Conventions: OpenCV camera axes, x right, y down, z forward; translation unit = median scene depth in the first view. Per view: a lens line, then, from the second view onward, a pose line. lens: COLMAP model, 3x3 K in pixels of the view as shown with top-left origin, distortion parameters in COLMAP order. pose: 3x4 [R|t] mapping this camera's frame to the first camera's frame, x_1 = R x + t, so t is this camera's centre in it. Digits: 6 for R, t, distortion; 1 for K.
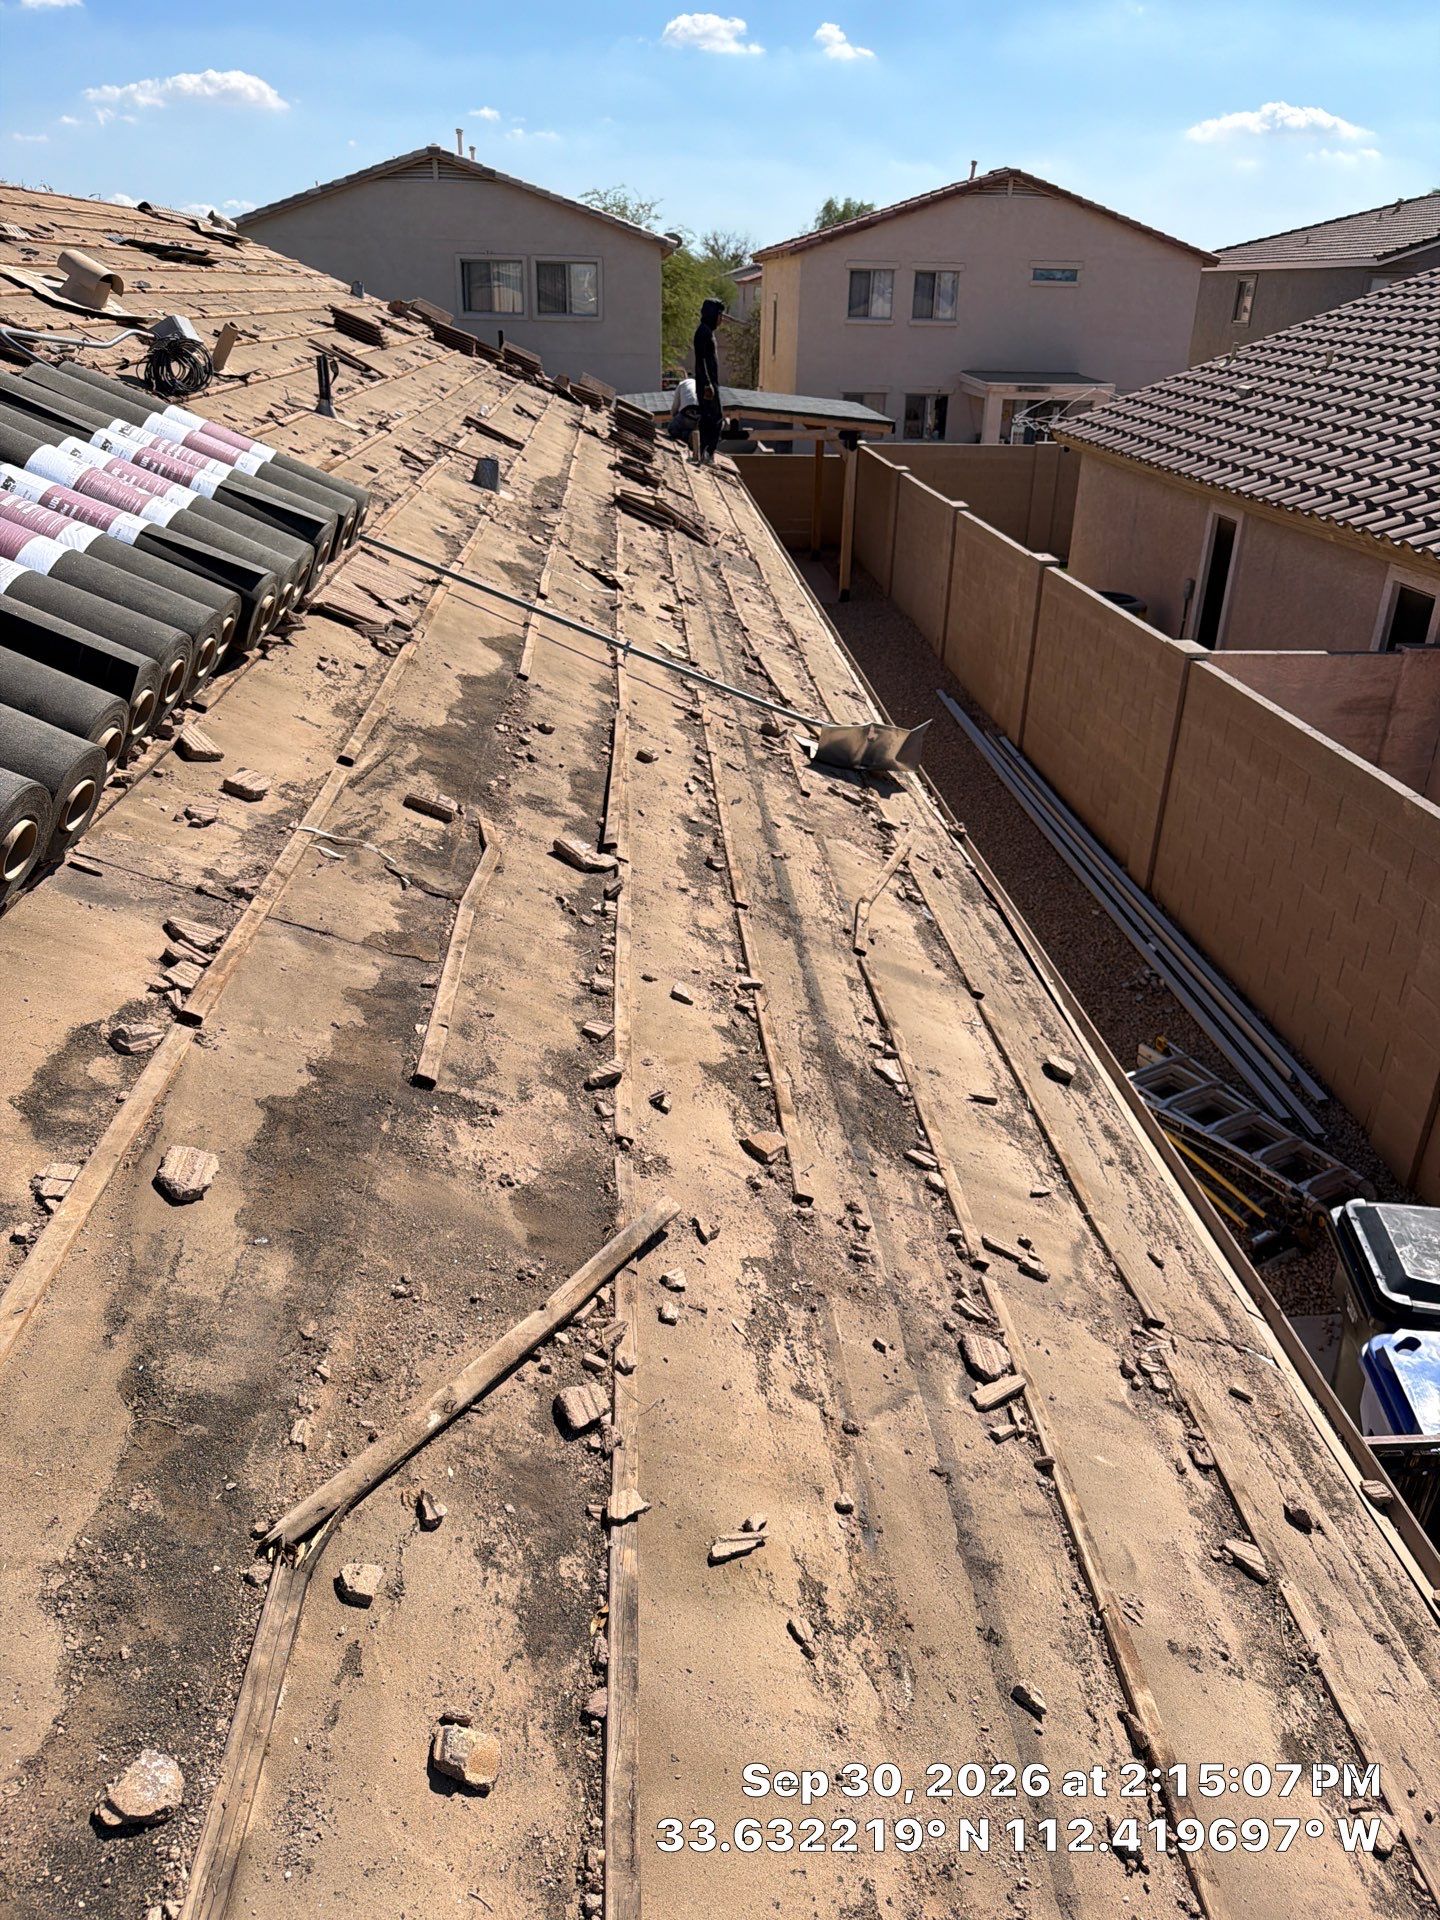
lens RADIAL K [[1357.1, 0, 719.3], [0, 1357.1, 965.4], [0, 0, 1]] dist [-0.004037, -0.004591]
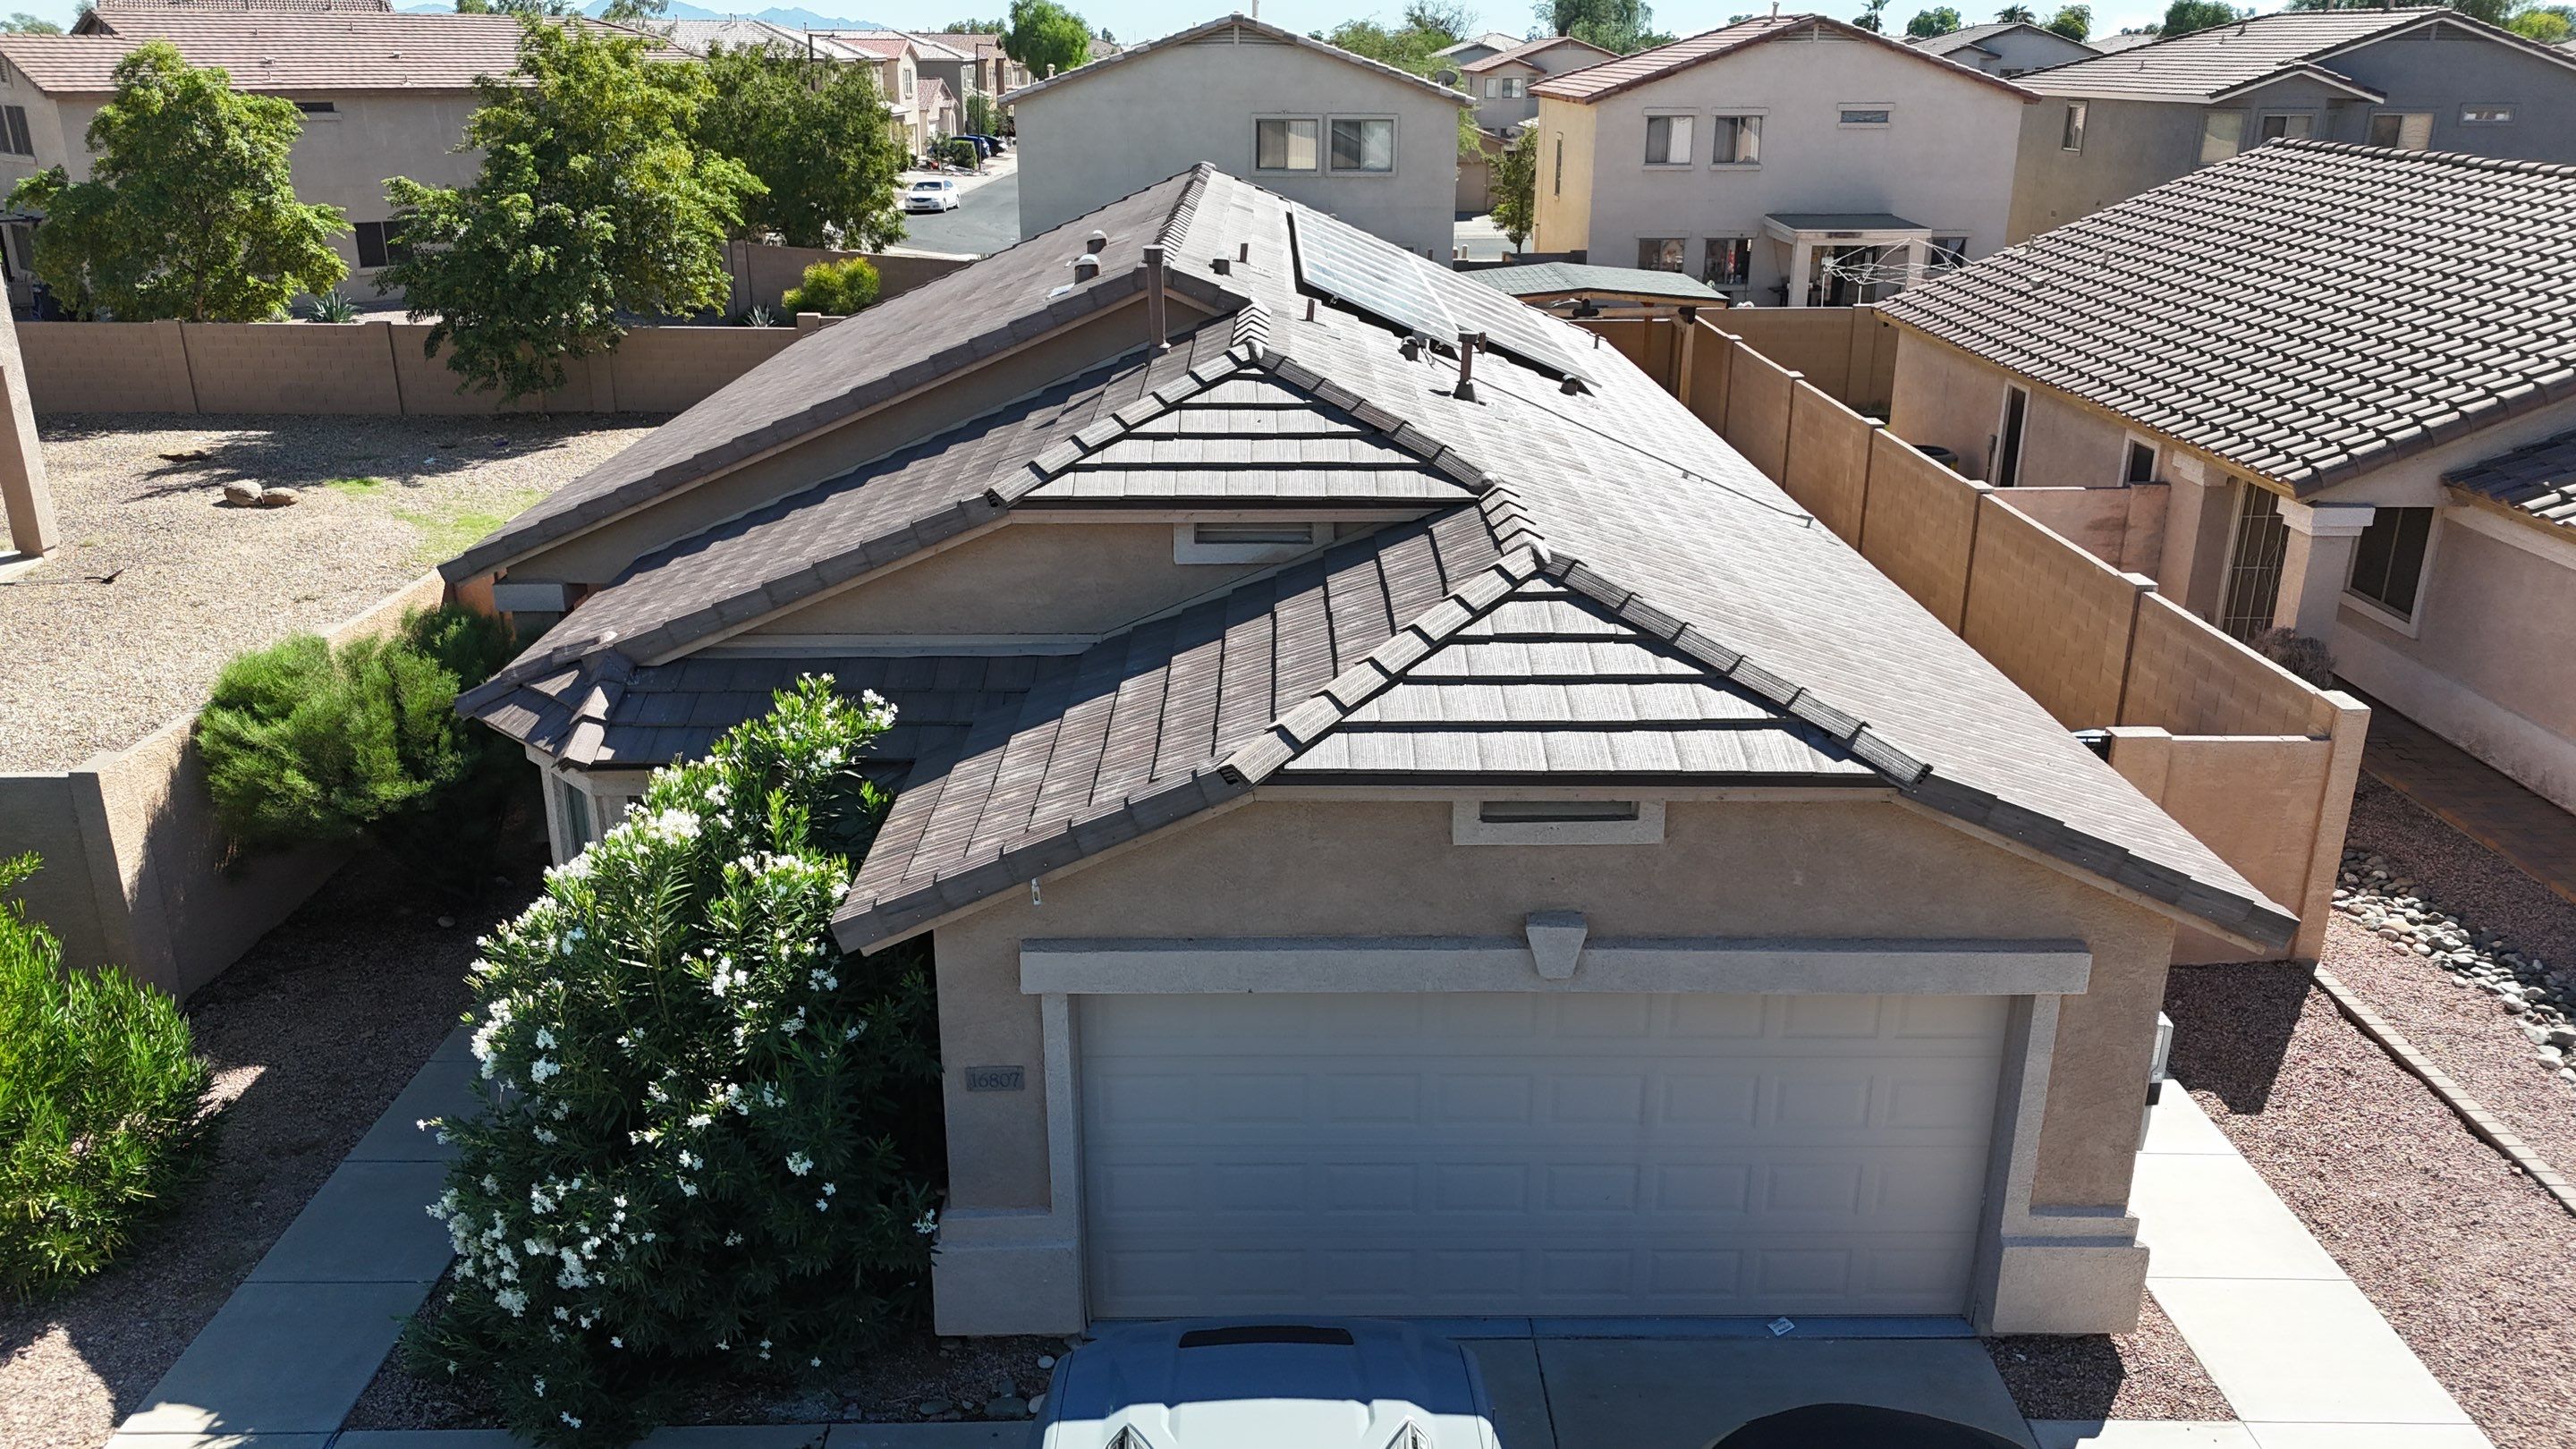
lens RADIAL K [[1923.9, 0, 1288.0], [0, 1923.9, 724.5], [0, 0, 1]] dist [0.074246, -0.067465]
pose [[0.998756, 0.001321, -0.049841, -0.191393], [-0.007339, 0.992654, -0.120763, 0.181555], [0.049315, 0.120979, 0.991429, -0.703790]]
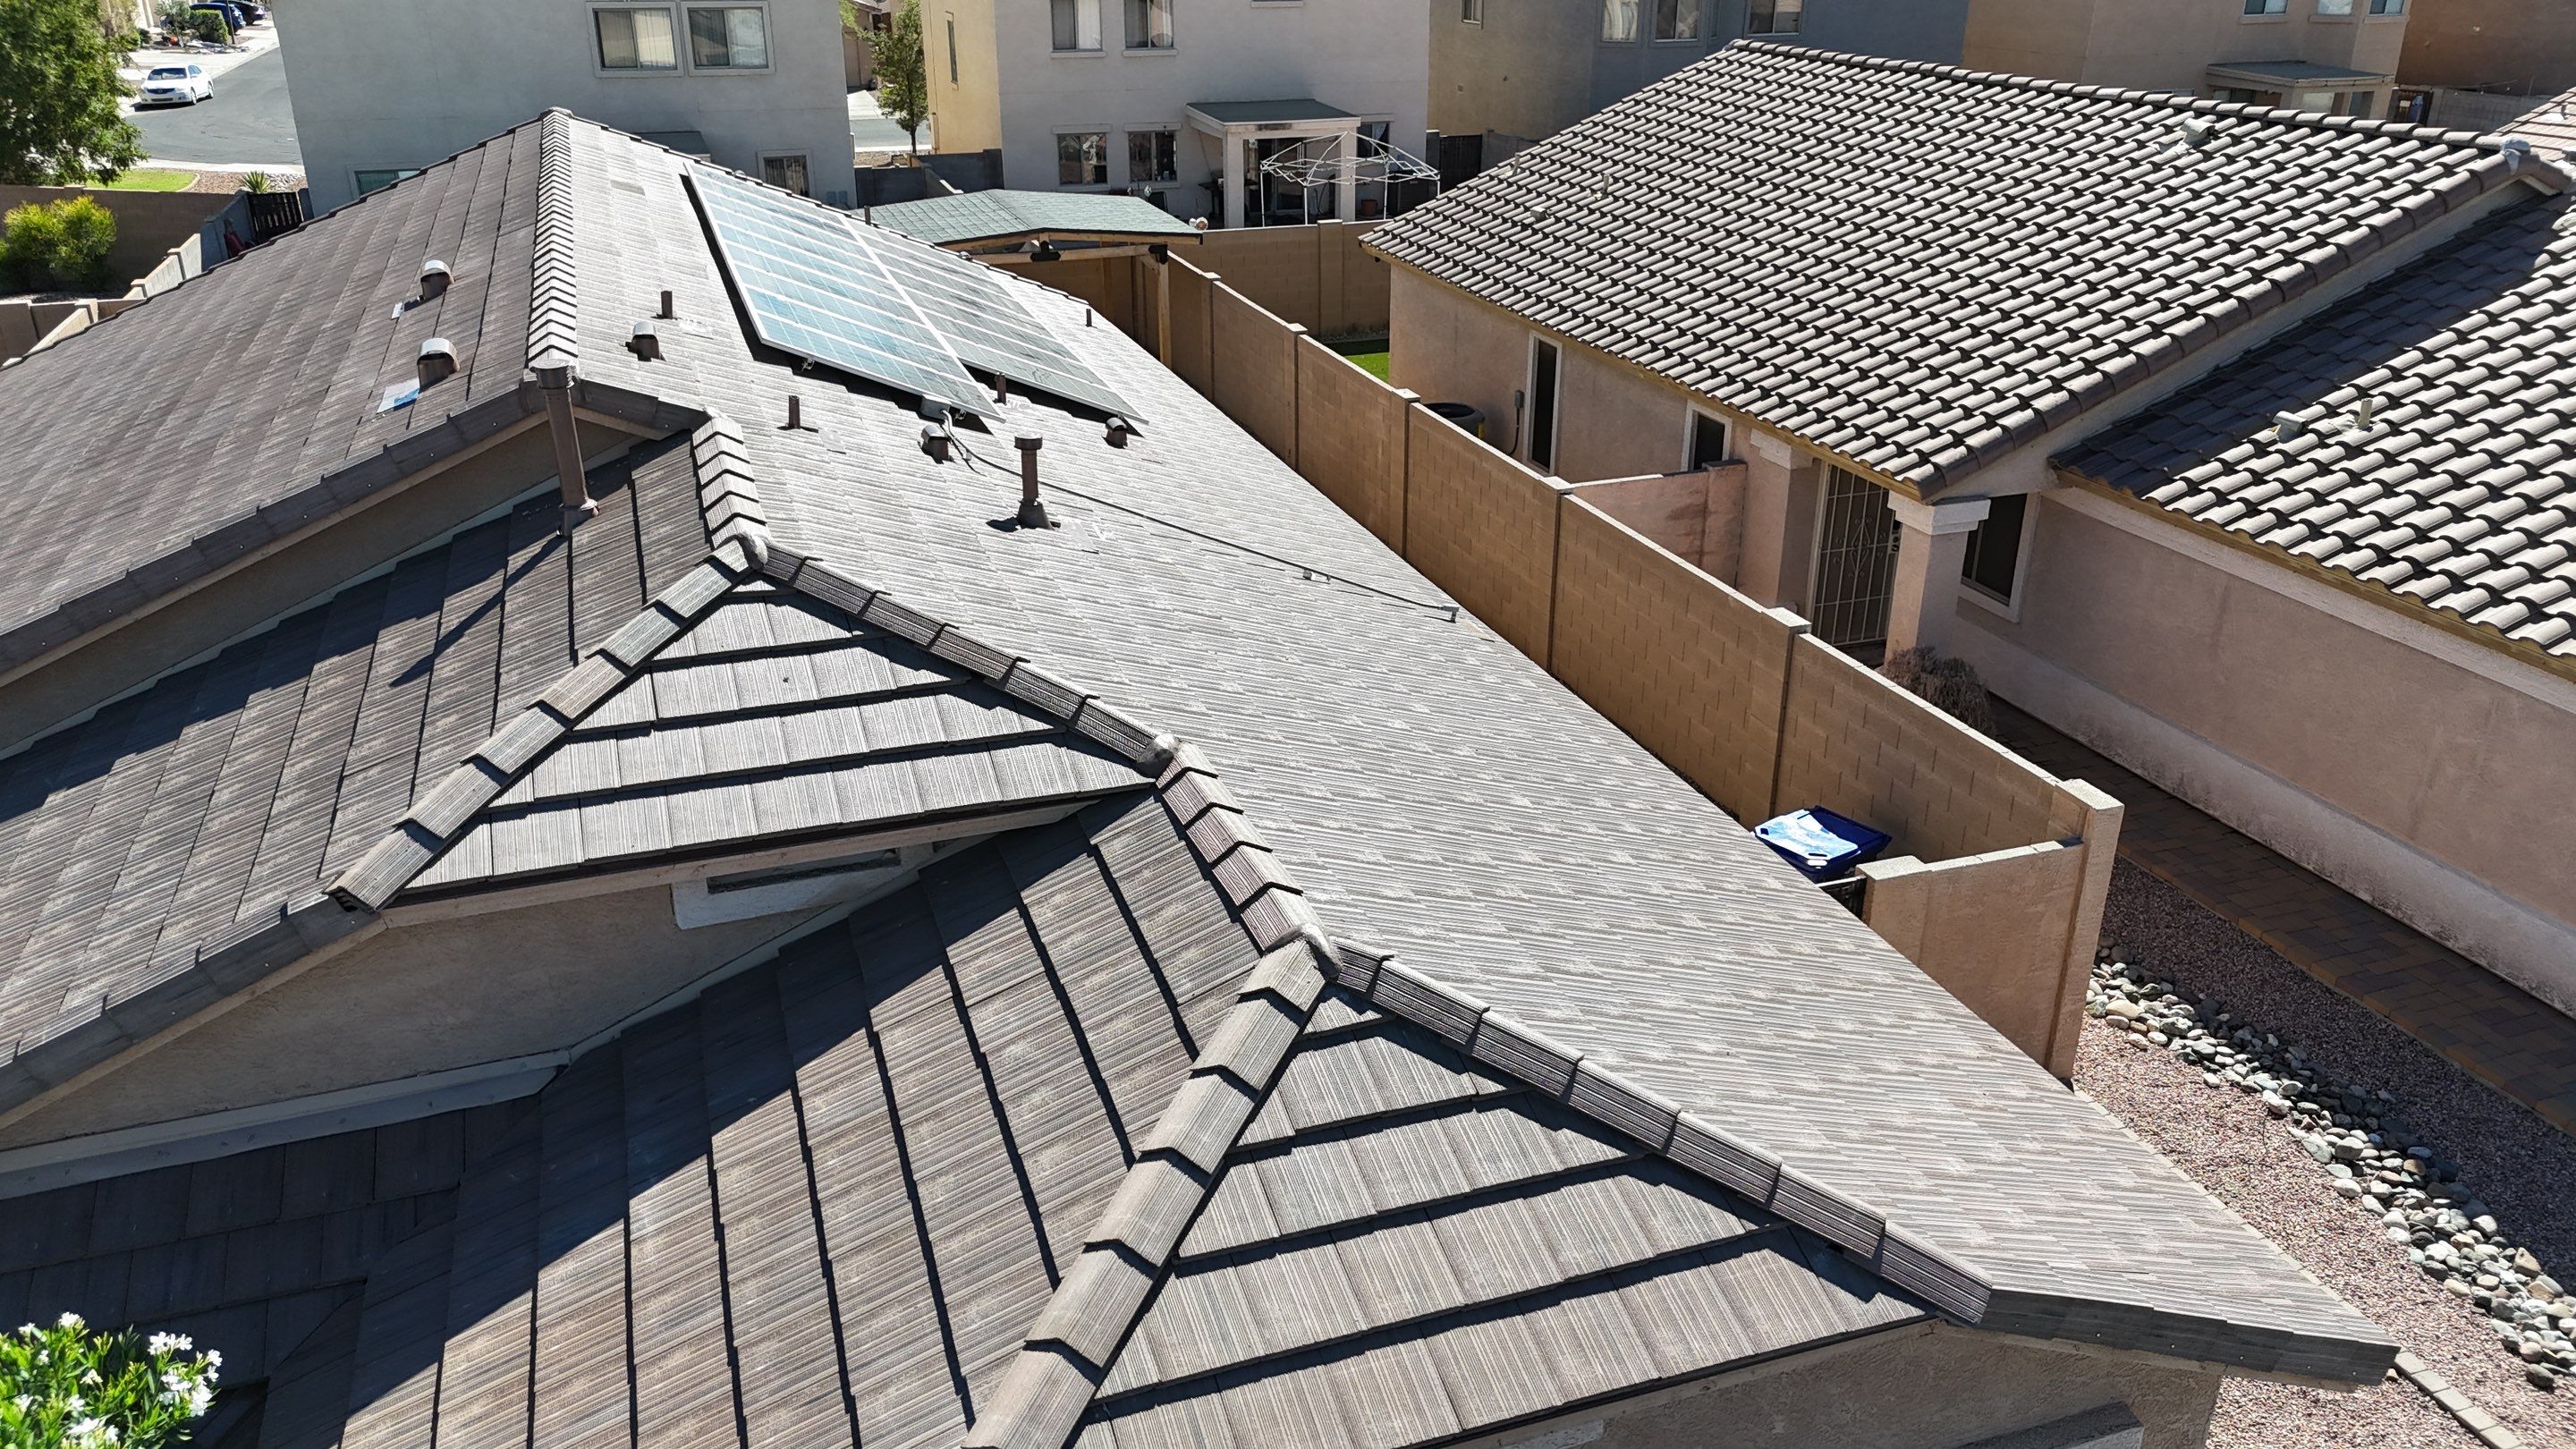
lens RADIAL K [[1899.8, 0, 1288.0], [0, 1899.8, 724.5], [0, 0, 1]] dist [0.098050, -0.113302]
pose [[0.962705, -0.125140, 0.239873, -0.238009], [0.134850, 0.990565, -0.024438, 0.003551], [-0.234552, 0.055873, 0.970497, -0.452444]]
